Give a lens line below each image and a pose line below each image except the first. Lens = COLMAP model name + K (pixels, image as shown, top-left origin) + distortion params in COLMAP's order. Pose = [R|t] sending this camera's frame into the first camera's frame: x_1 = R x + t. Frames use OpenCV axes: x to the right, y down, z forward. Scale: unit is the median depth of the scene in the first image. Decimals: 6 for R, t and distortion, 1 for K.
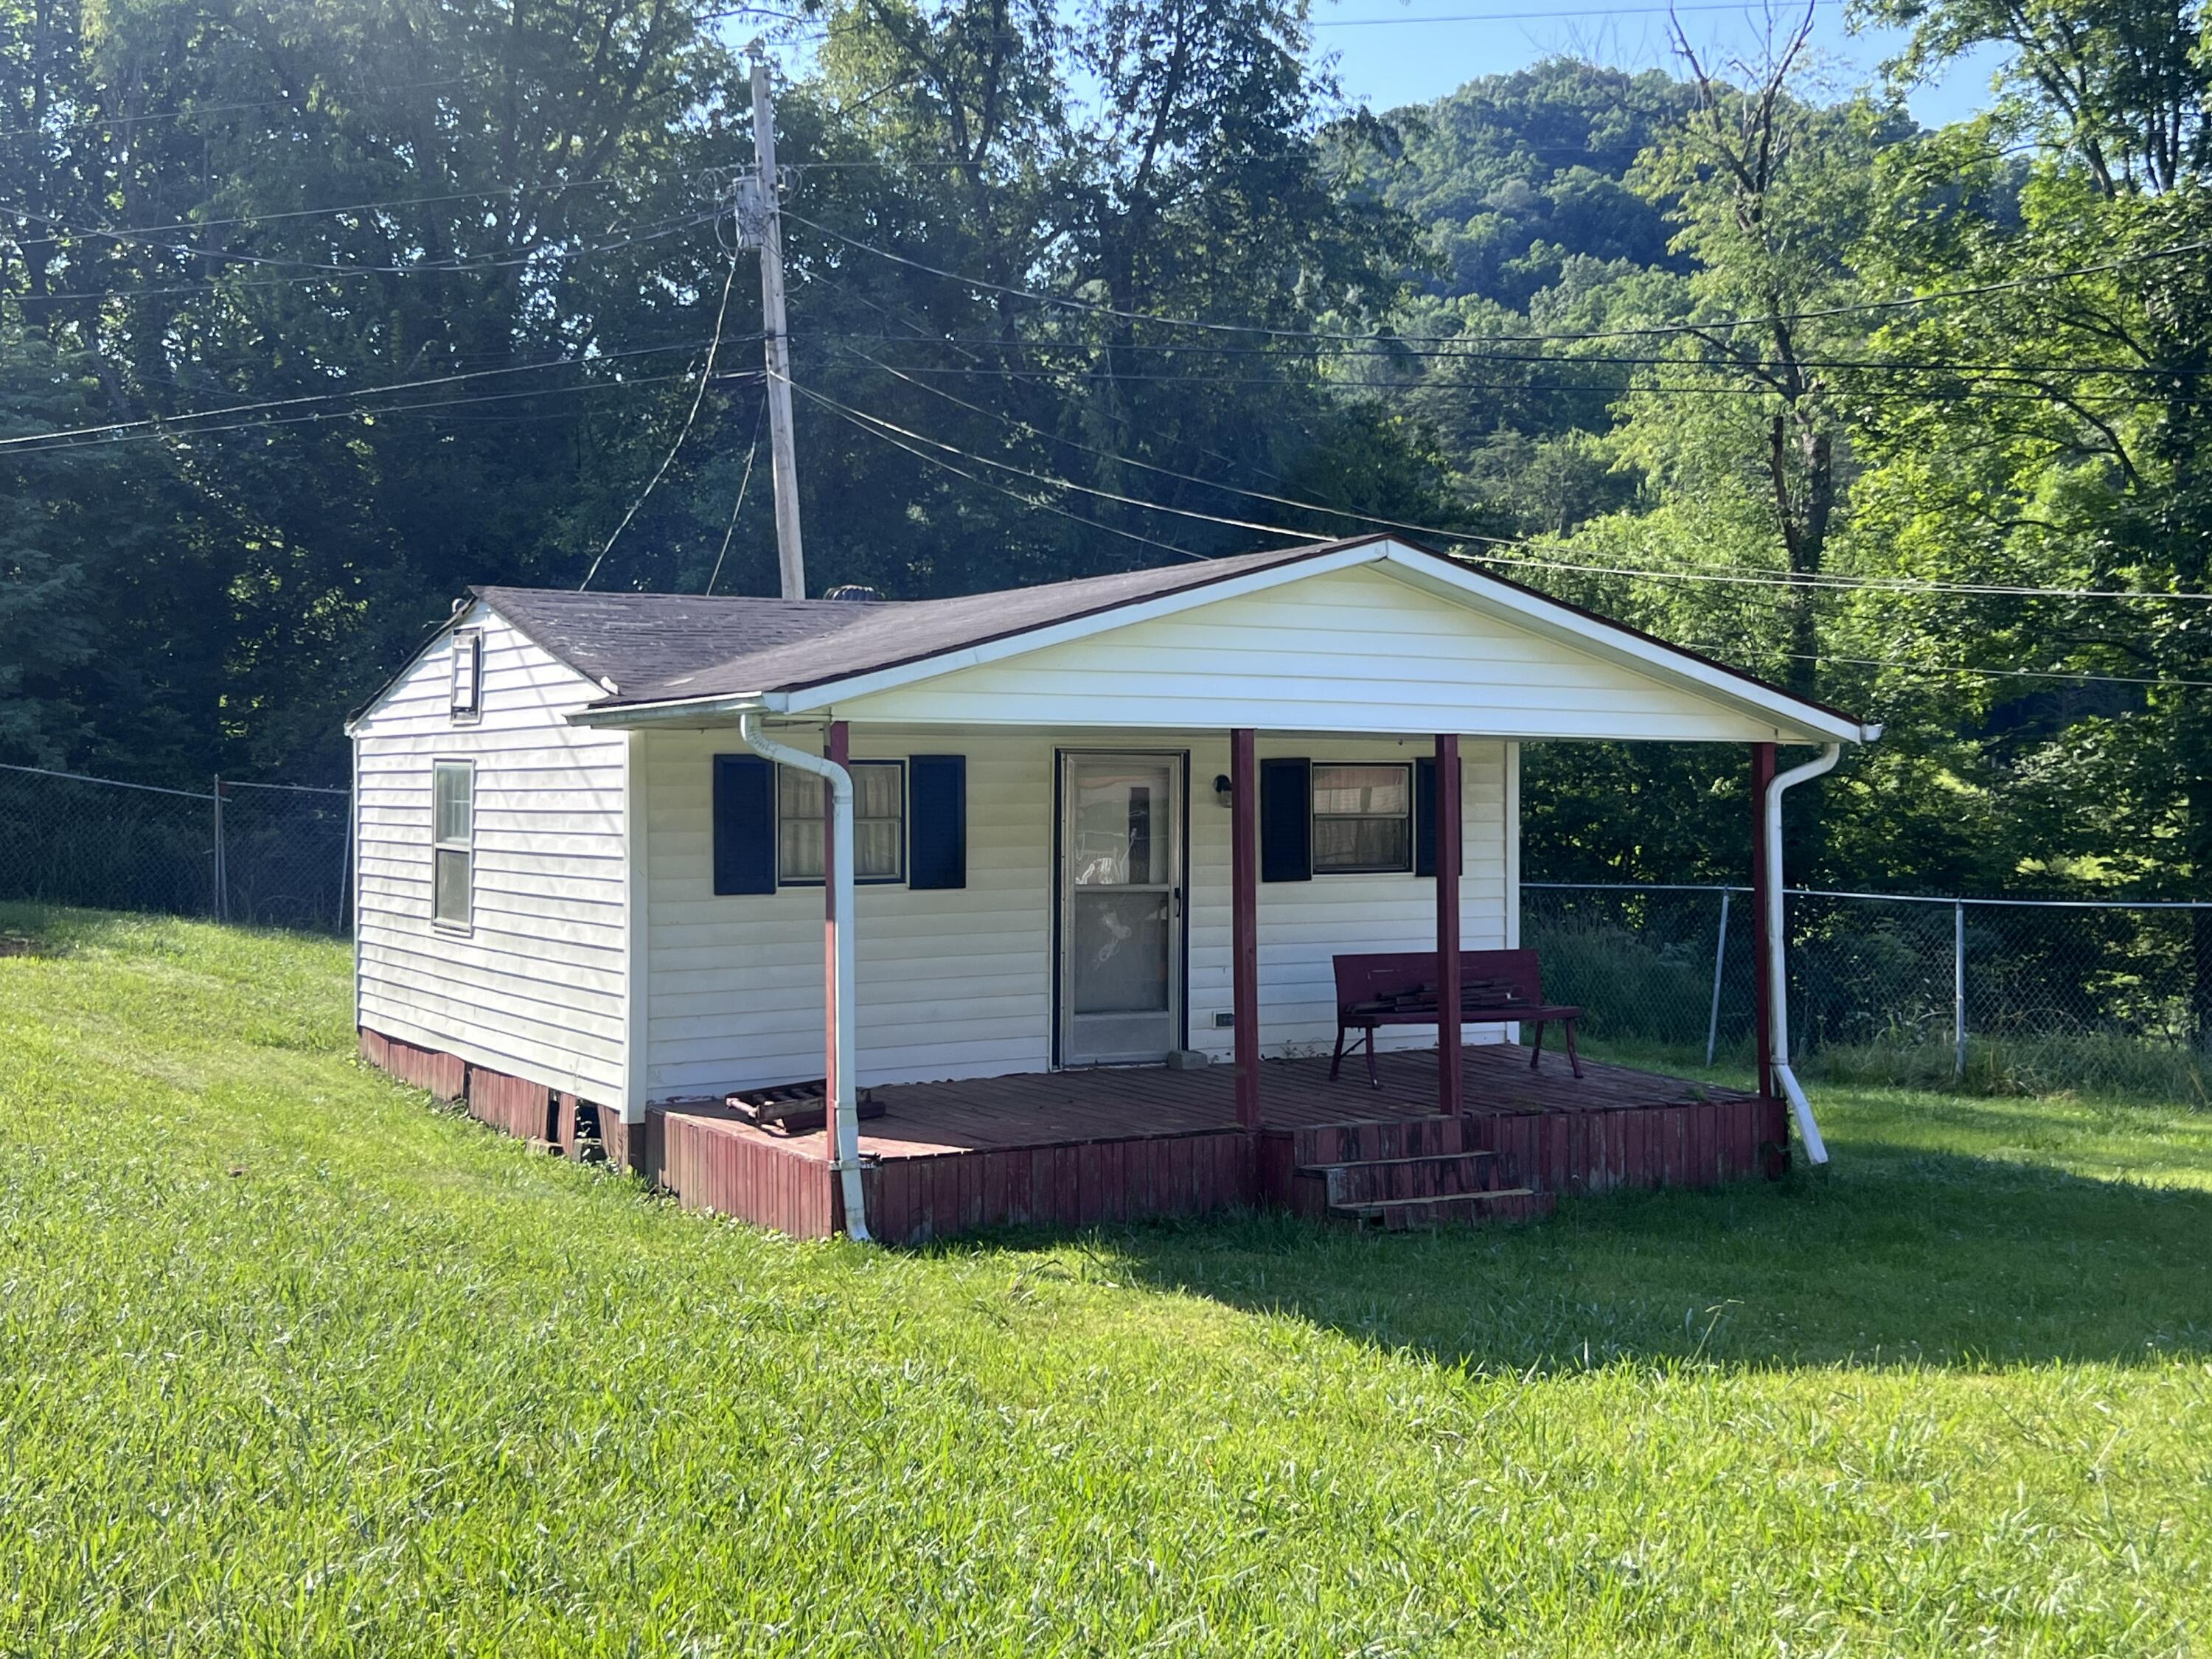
lens RADIAL K [[2527.3, 0, 1105.7], [0, 2527.3, 823.3], [0, 0, 1]] dist [0.112496, 0.000000]
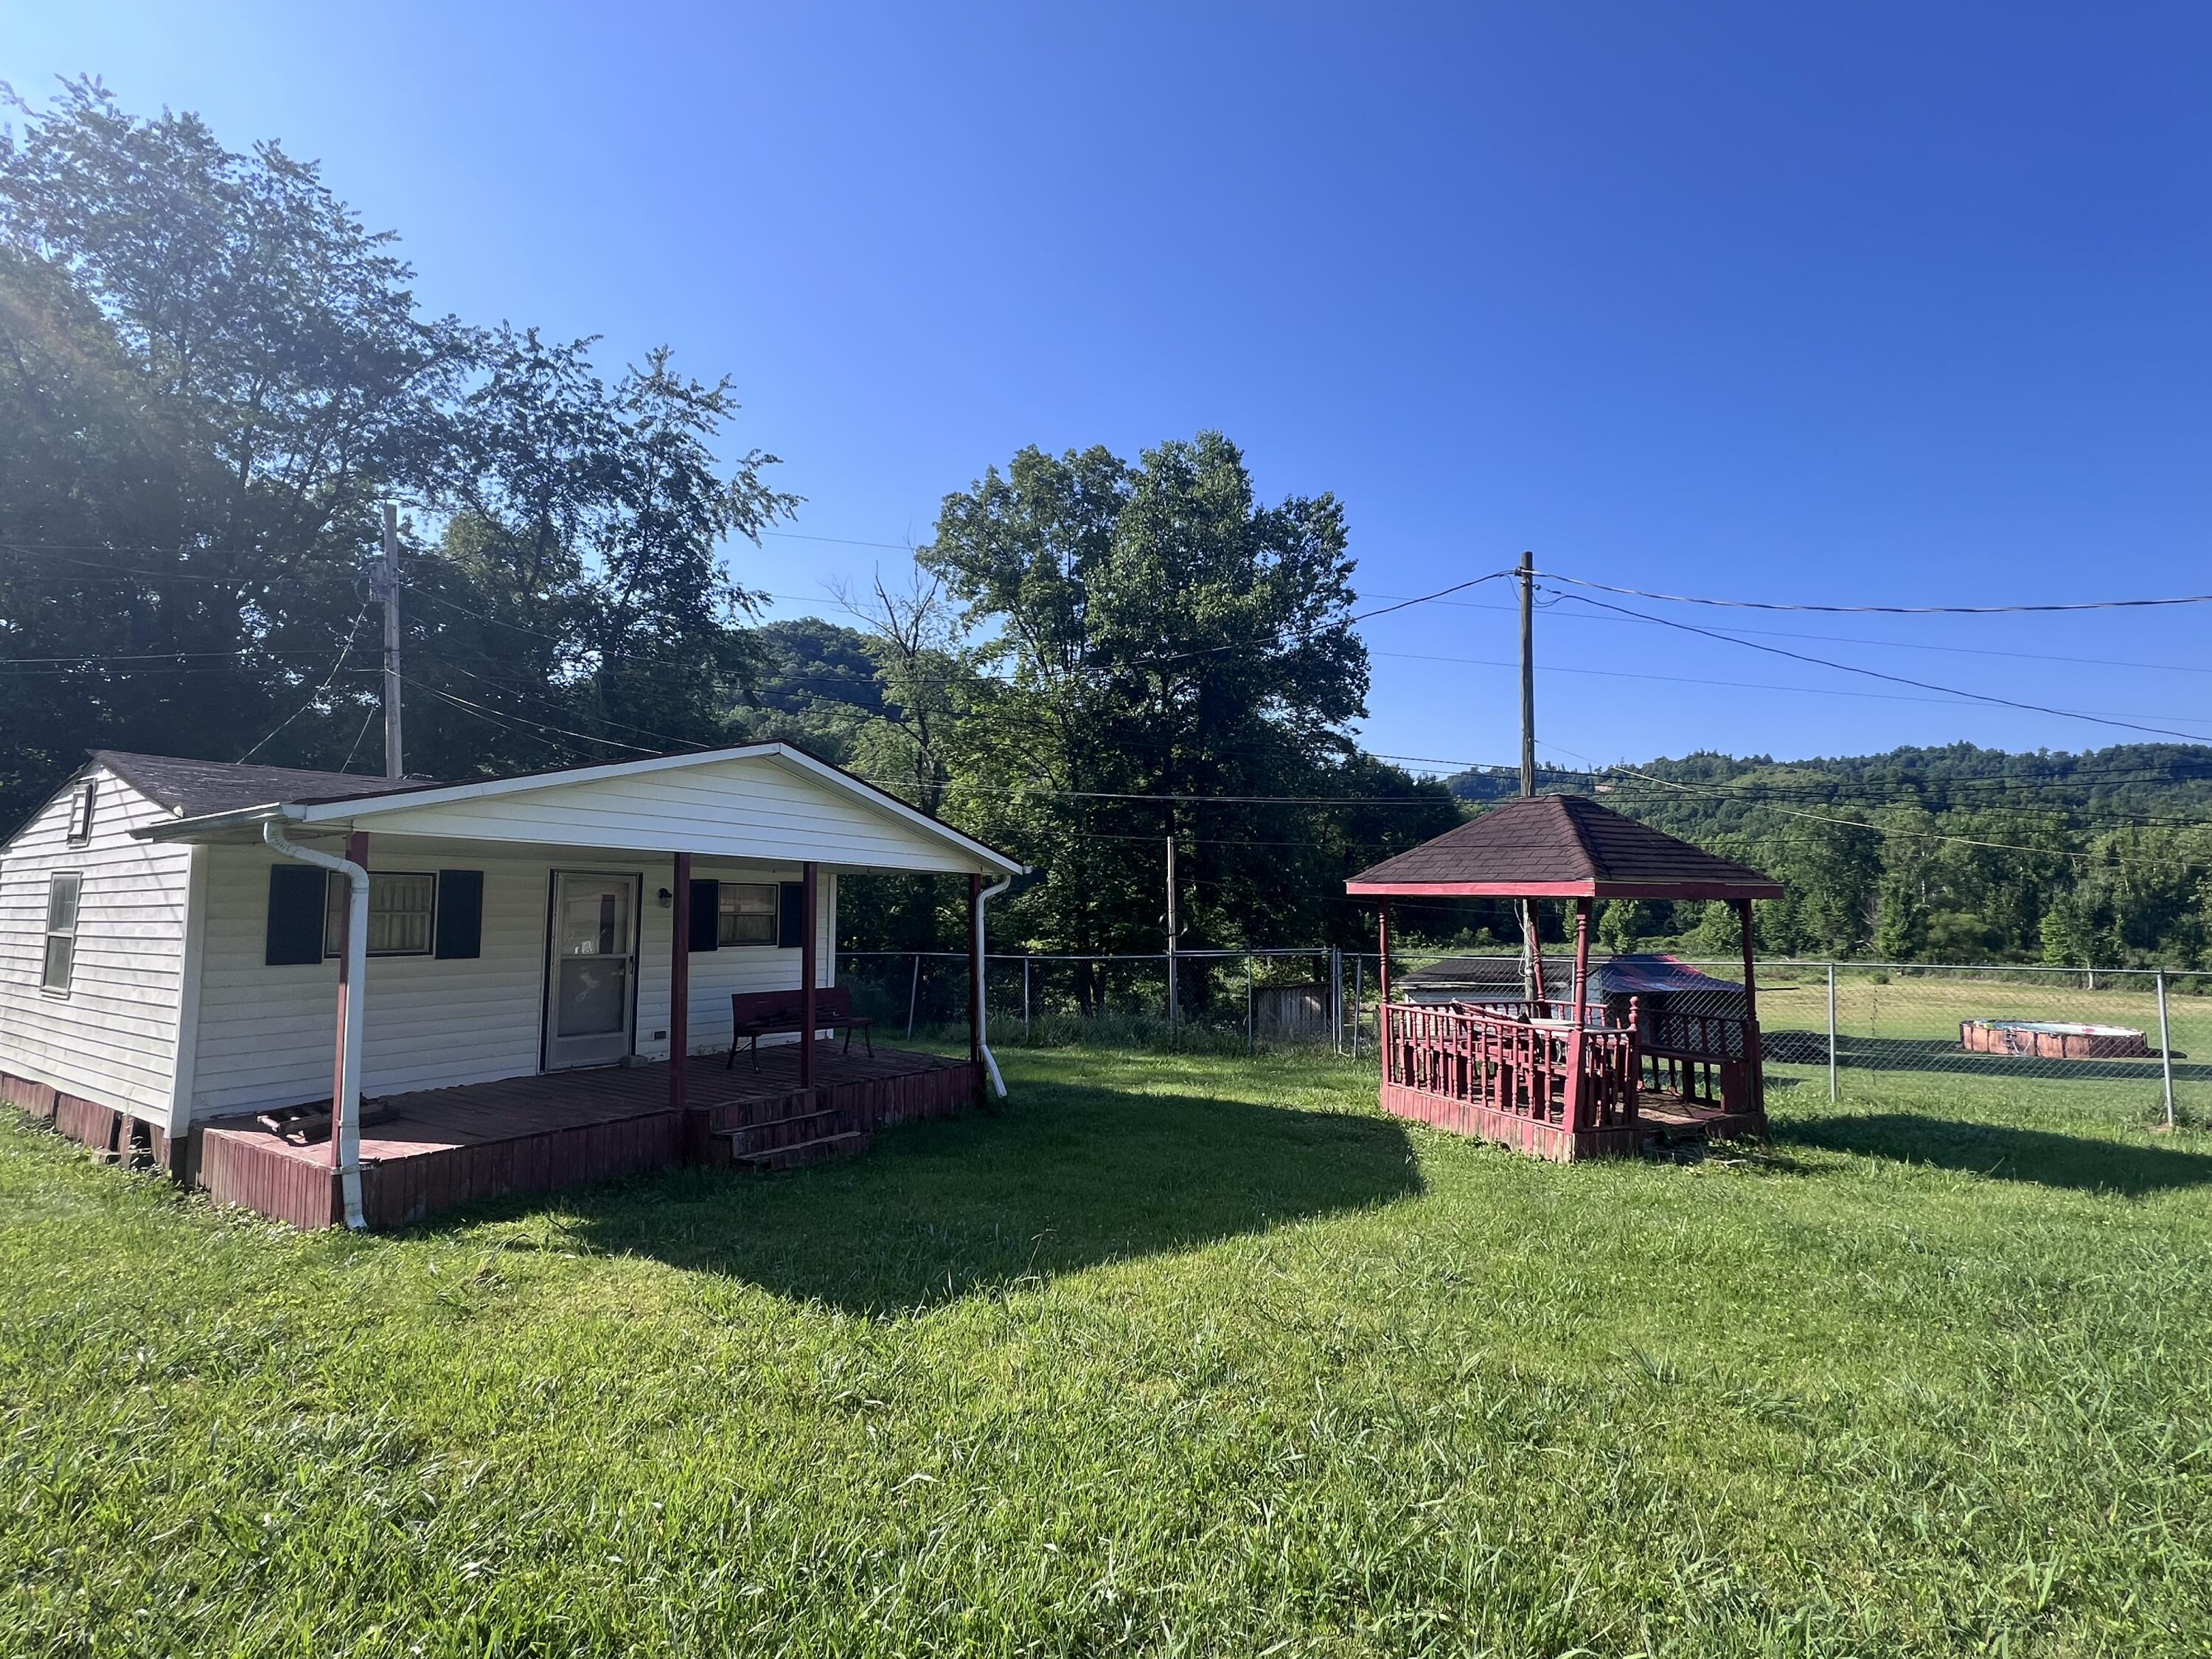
lens RADIAL K [[1017.4, 0, 1116.4], [0, 1017.4, 840.0], [0, 0, 1]] dist [0.000588, -0.000462]
pose [[0.889400, 0.036992, 0.455630, 0.004304], [0.003452, 0.996148, -0.087614, 0.009667], [-0.457116, 0.079497, 0.885847, 0.263302]]
